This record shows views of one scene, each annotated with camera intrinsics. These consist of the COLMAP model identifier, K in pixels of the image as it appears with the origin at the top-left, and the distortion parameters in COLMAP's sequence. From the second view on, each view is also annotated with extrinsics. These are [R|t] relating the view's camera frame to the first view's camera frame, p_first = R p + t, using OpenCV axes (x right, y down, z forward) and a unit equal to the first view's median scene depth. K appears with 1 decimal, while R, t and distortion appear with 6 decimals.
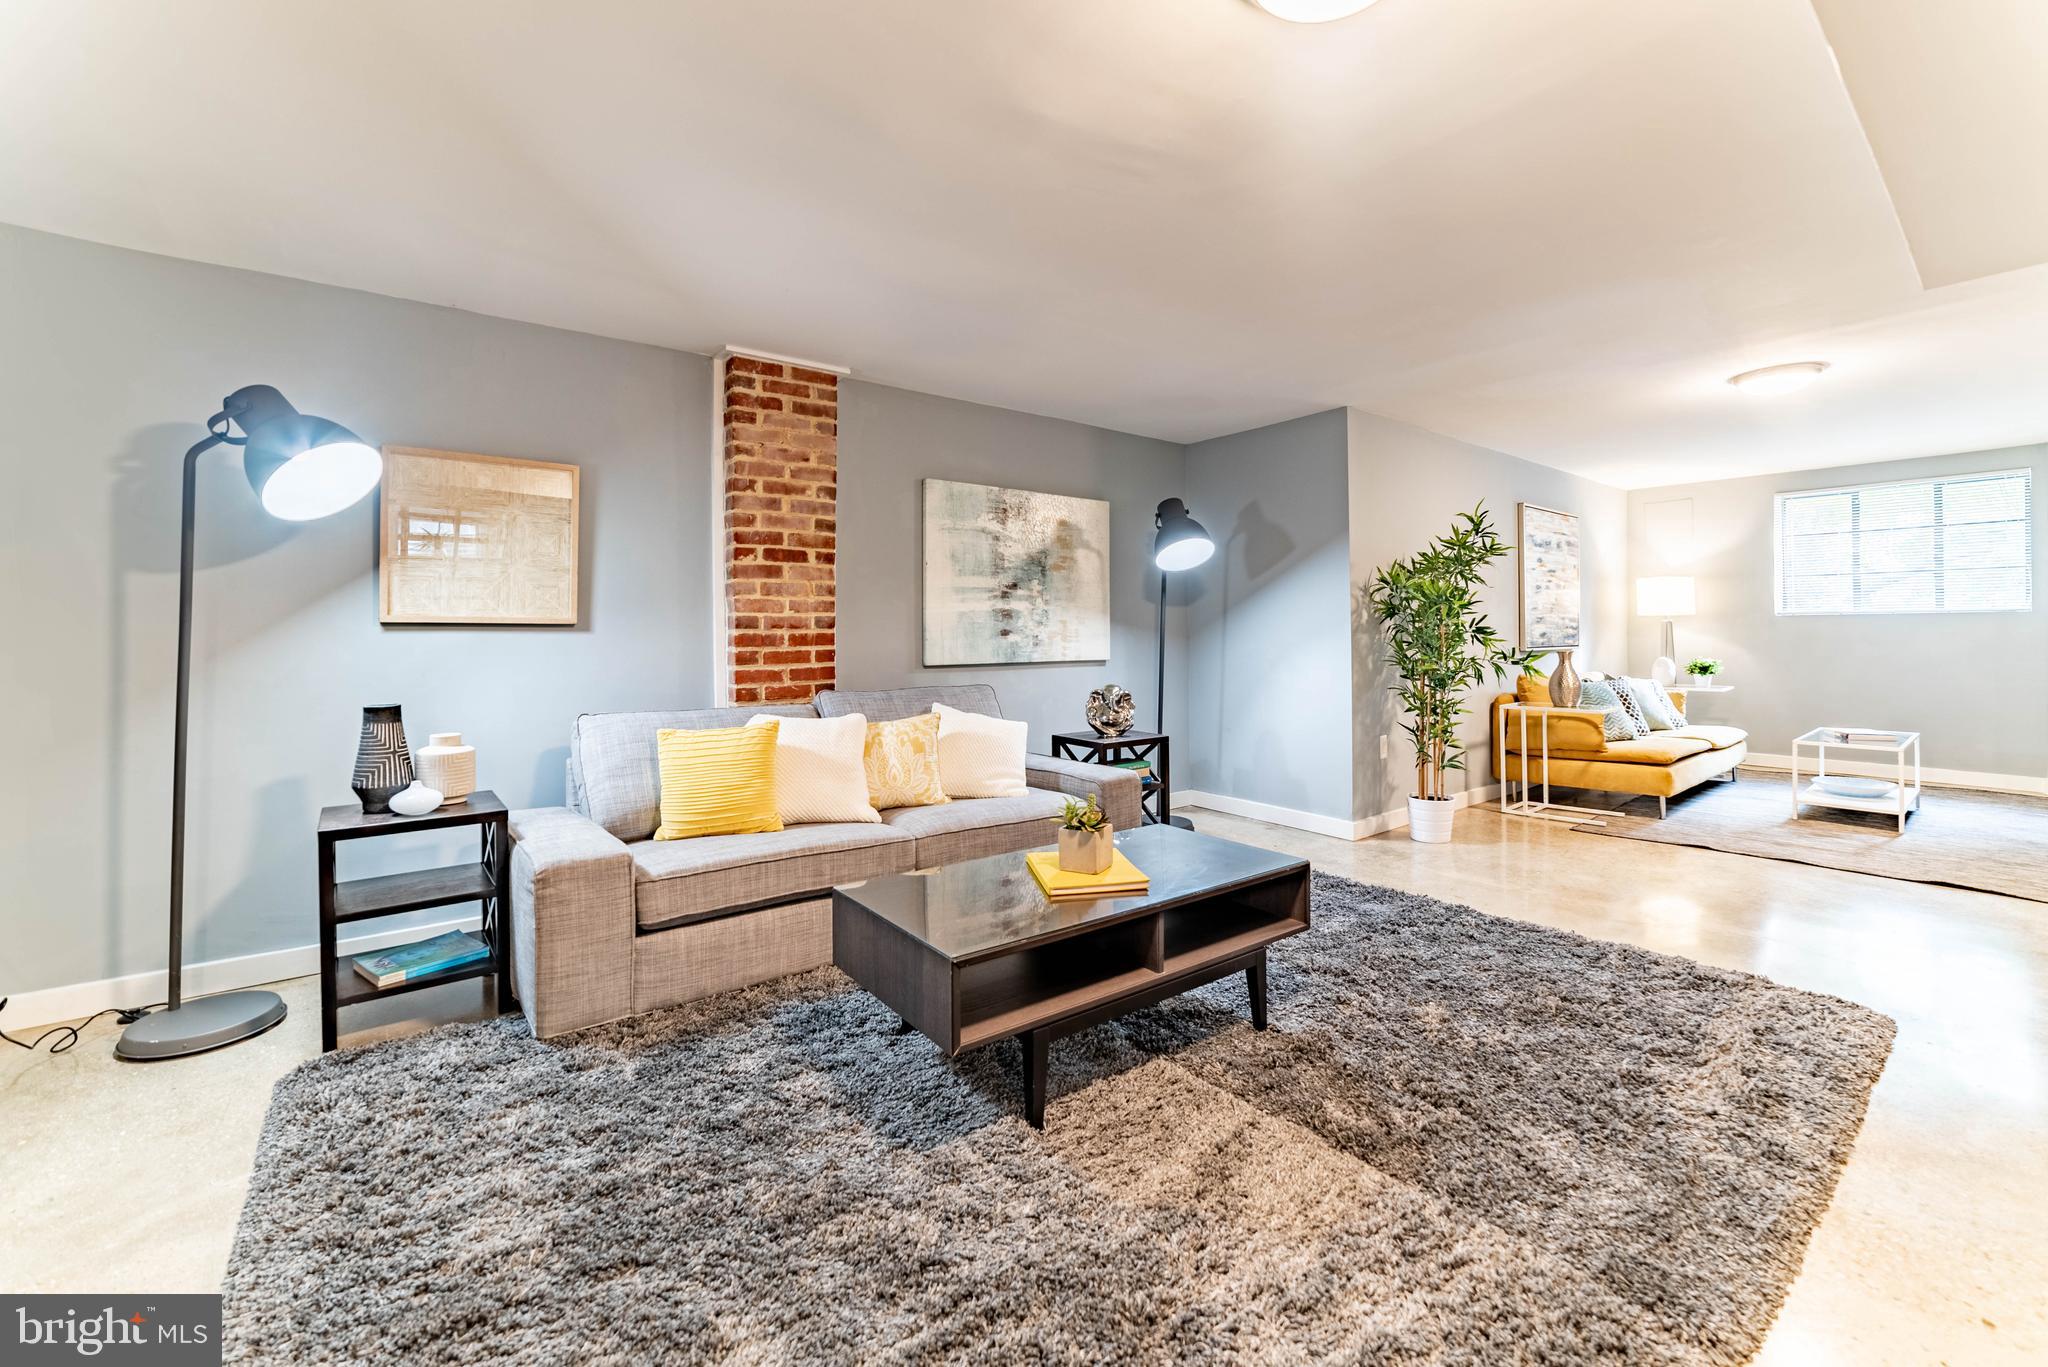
lens RADIAL K [[837.9, 0, 1040.4], [0, 837.9, 631.1], [0, 0, 1]] dist [-0.038714, 0.008854]
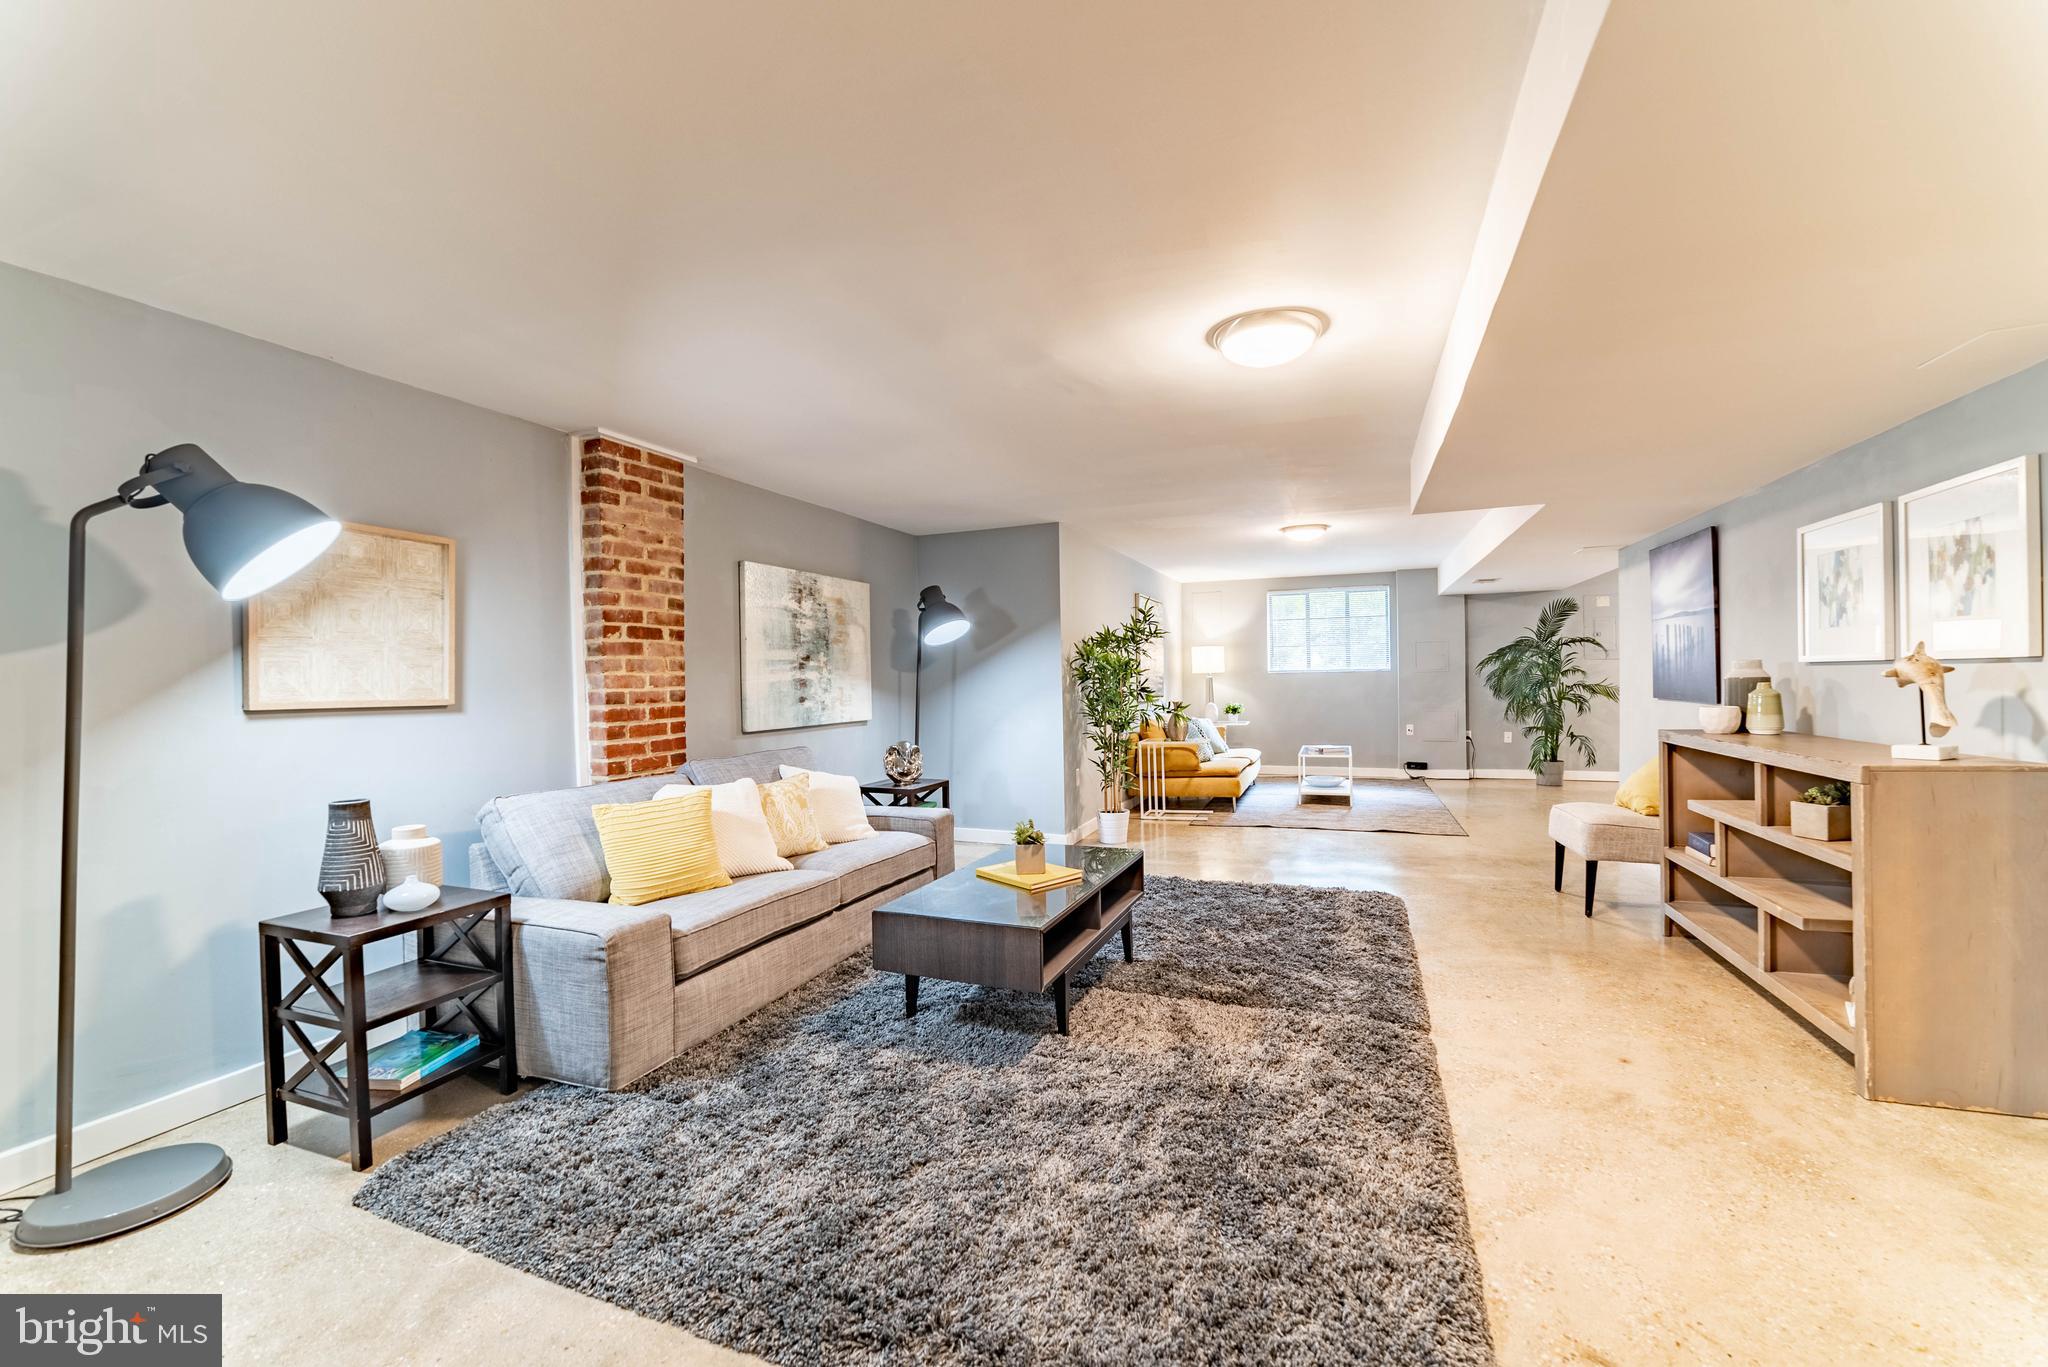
lens RADIAL K [[812.5, 0, 1036.0], [0, 812.5, 688.6], [0, 0, 1]] dist [-0.037104, 0.009287]
pose [[0.861653, -0.017785, 0.507186, -0.401259], [0.013972, 0.999838, 0.011322, -0.025662], [-0.507306, -0.002669, 0.861762, -0.120304]]
